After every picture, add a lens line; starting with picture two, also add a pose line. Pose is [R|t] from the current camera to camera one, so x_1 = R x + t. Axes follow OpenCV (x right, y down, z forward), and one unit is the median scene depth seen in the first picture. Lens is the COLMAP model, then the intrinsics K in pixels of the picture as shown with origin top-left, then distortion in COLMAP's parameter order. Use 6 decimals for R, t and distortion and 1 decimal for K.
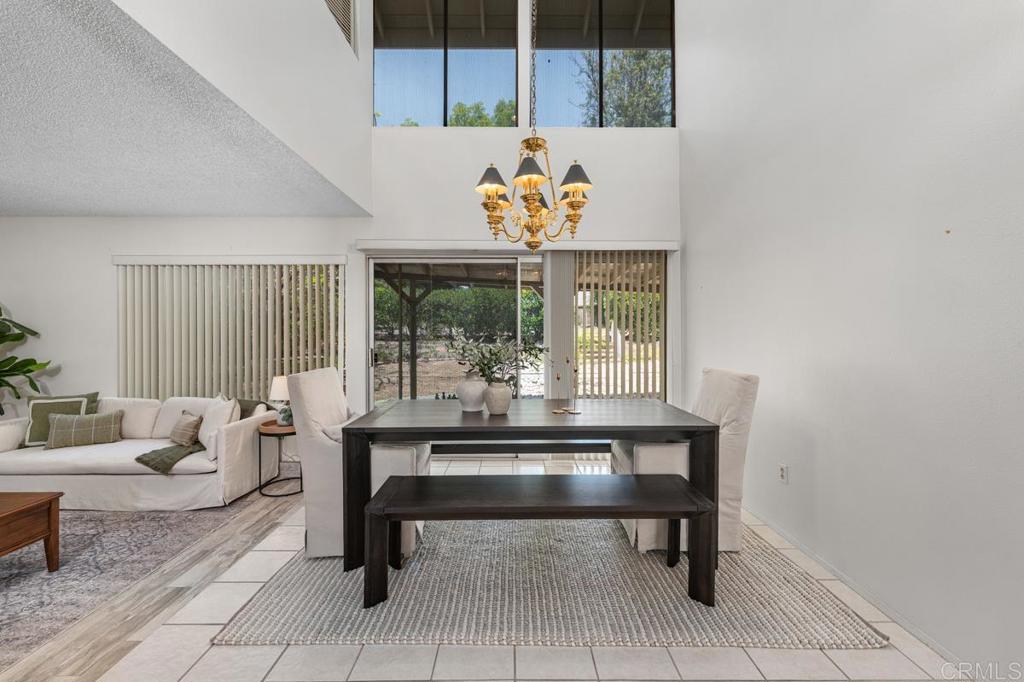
lens RADIAL K [[425.7, 0, 503.6], [0, 425.7, 332.7], [0, 0, 1]] dist [0.003727, -0.000500]
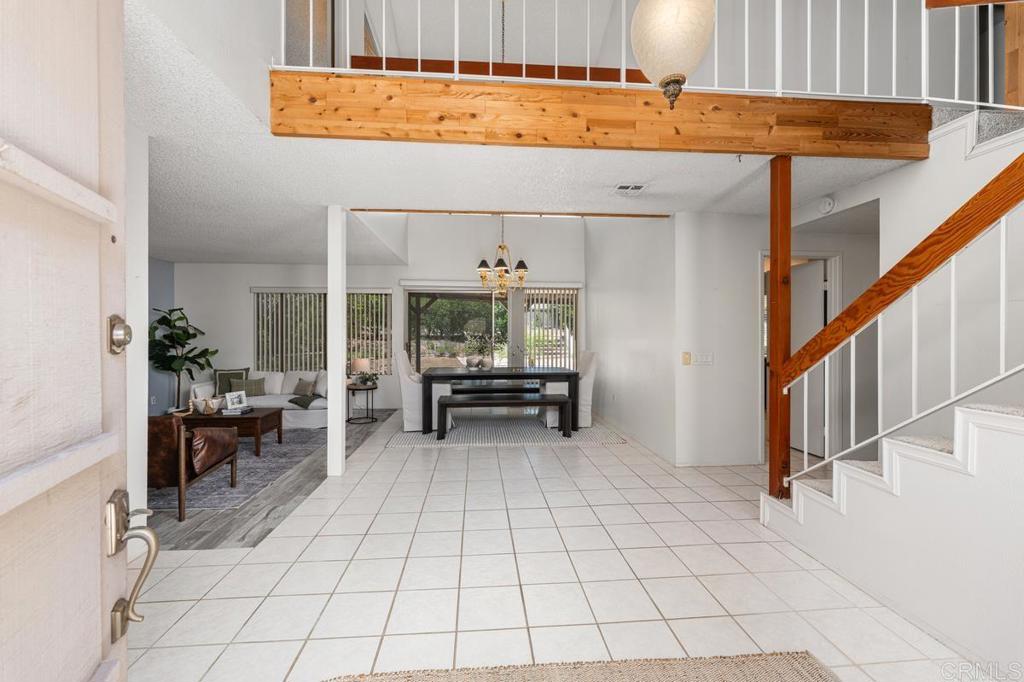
lens RADIAL K [[425.7, 0, 520.2], [0, 425.7, 337.3], [0, 0, 1]] dist [0.003727, -0.000500]
pose [[0.992598, 0.001036, 0.121438, -0.083720], [-0.002183, 0.999954, 0.009305, -0.001970], [-0.121423, -0.009501, 0.992555, -0.943541]]
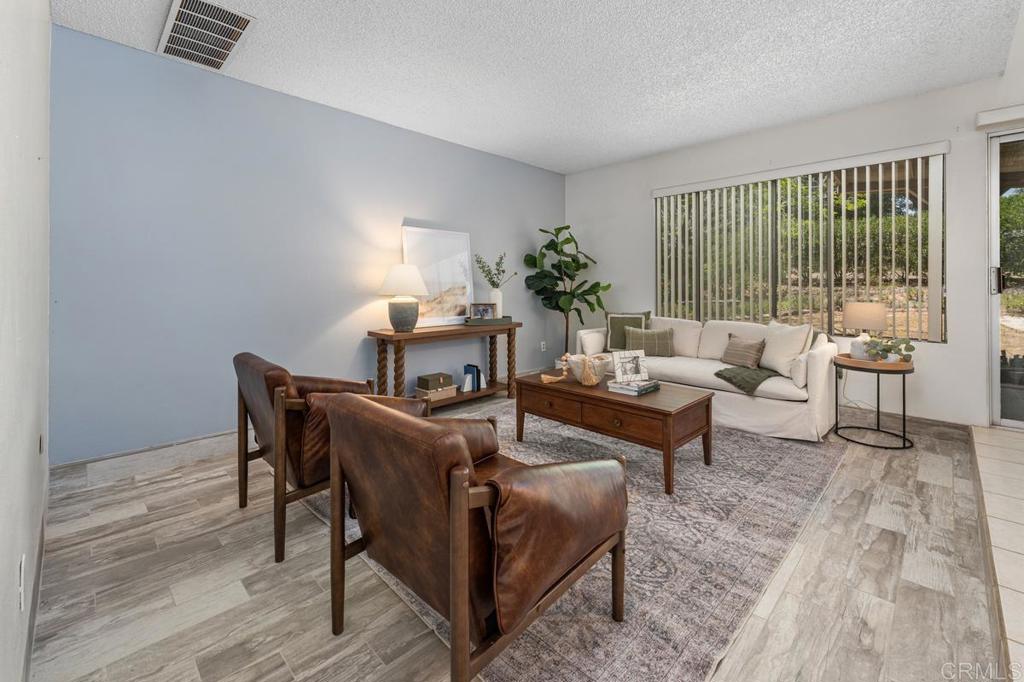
lens RADIAL K [[425.7, 0, 492.2], [0, 425.7, 293.7], [0, 0, 1]] dist [0.003727, -0.000500]
pose [[0.702111, 0.009462, -0.712005, -0.501226], [0.001994, 0.999882, 0.015254, 0.085338], [0.712065, -0.012130, 0.702009, -0.091820]]
